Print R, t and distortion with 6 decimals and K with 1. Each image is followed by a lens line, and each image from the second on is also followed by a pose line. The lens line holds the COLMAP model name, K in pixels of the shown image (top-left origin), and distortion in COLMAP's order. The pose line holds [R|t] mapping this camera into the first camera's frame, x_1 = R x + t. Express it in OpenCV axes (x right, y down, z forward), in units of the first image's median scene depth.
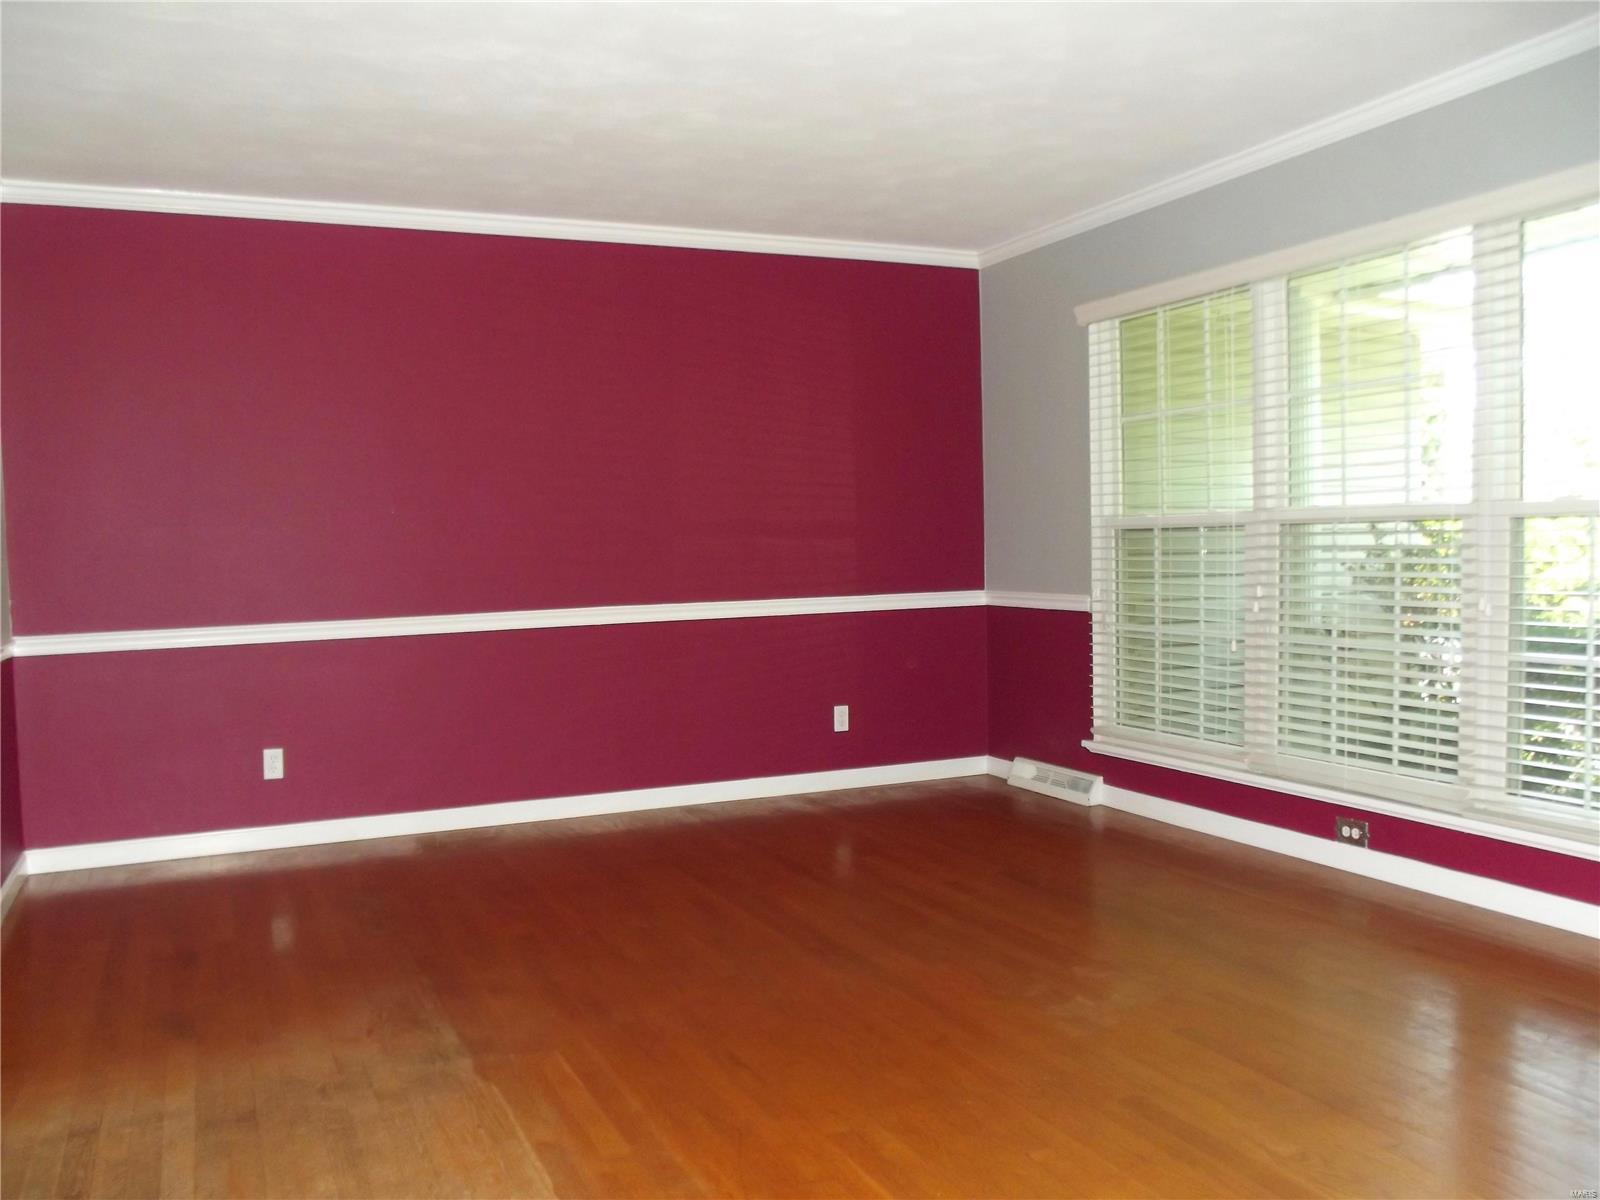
lens RADIAL K [[1368.8, 0, 800.0], [0, 1368.8, 600.0], [0, 0, 1]] dist [-0.007635, -0.006977]
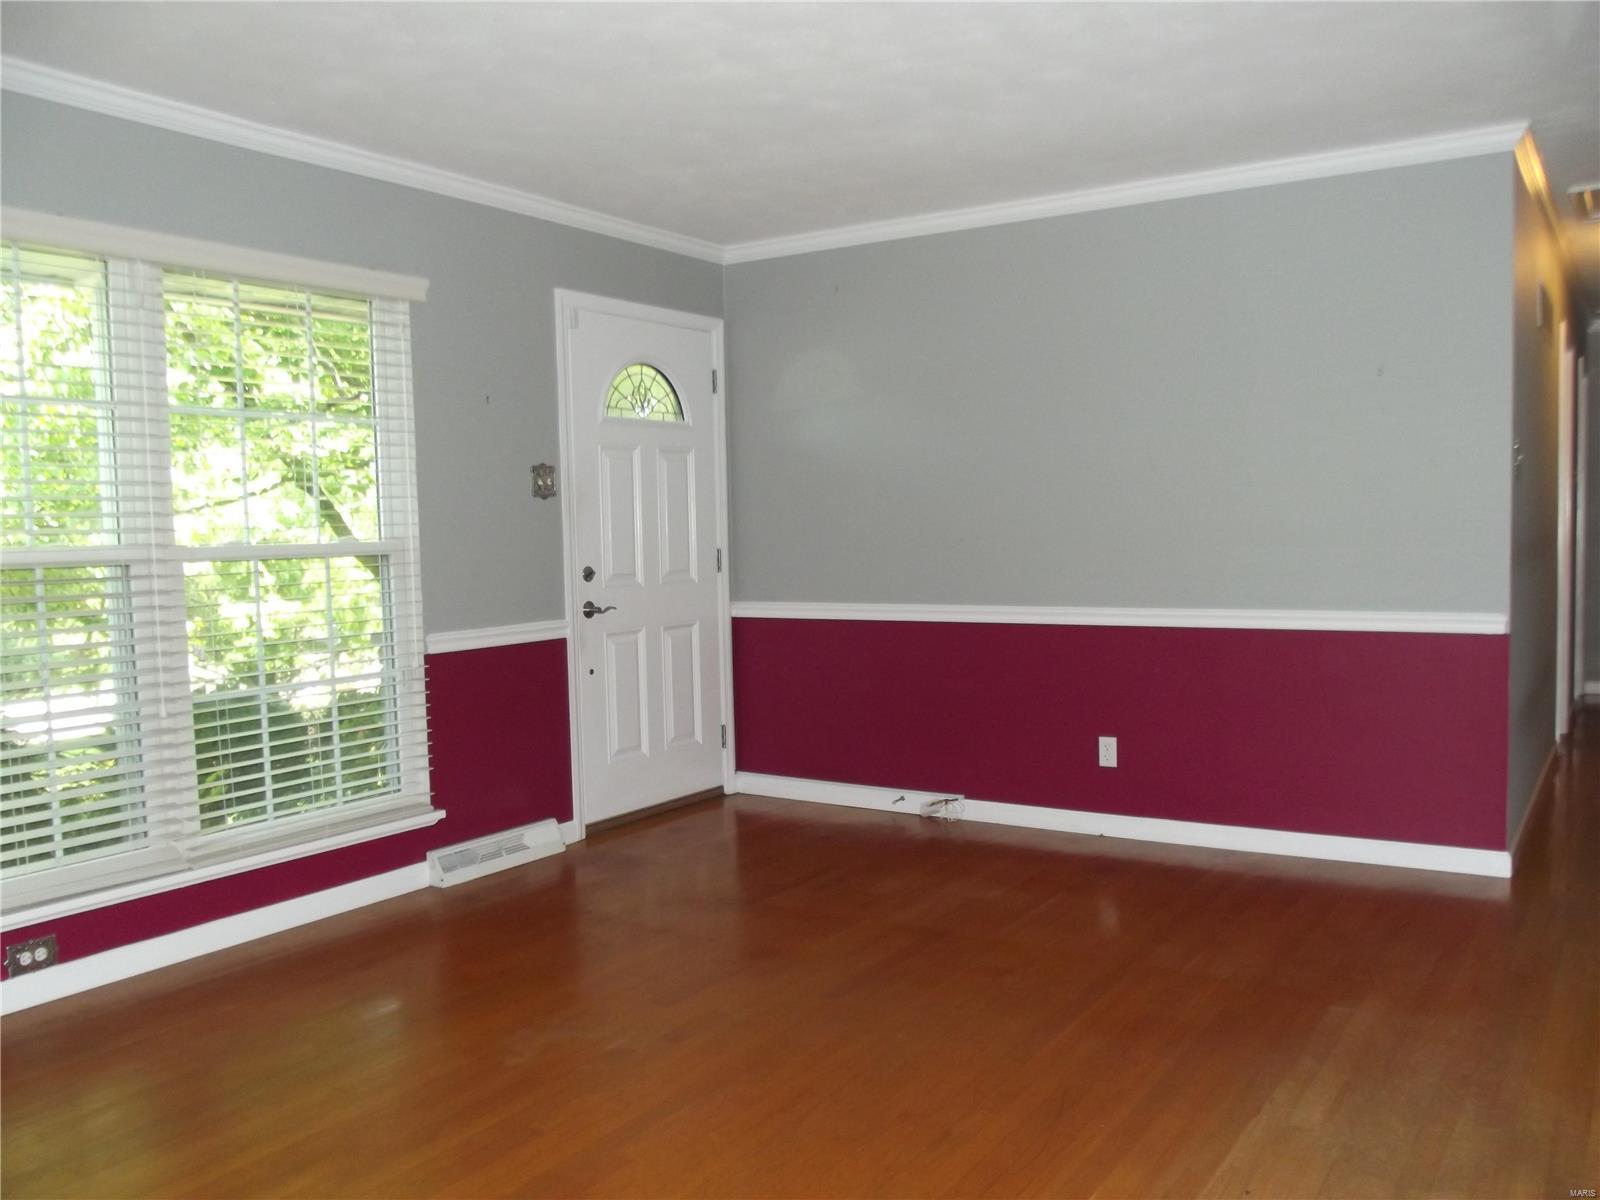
lens RADIAL K [[1368.8, 0, 800.0], [0, 1368.8, 600.0], [0, 0, 1]] dist [-0.007635, -0.006977]
pose [[-0.543204, 0.002381, 0.839597, -0.567602], [0.081223, 0.995455, 0.049727, -0.045436], [-0.835663, 0.095206, -0.540929, 1.150386]]
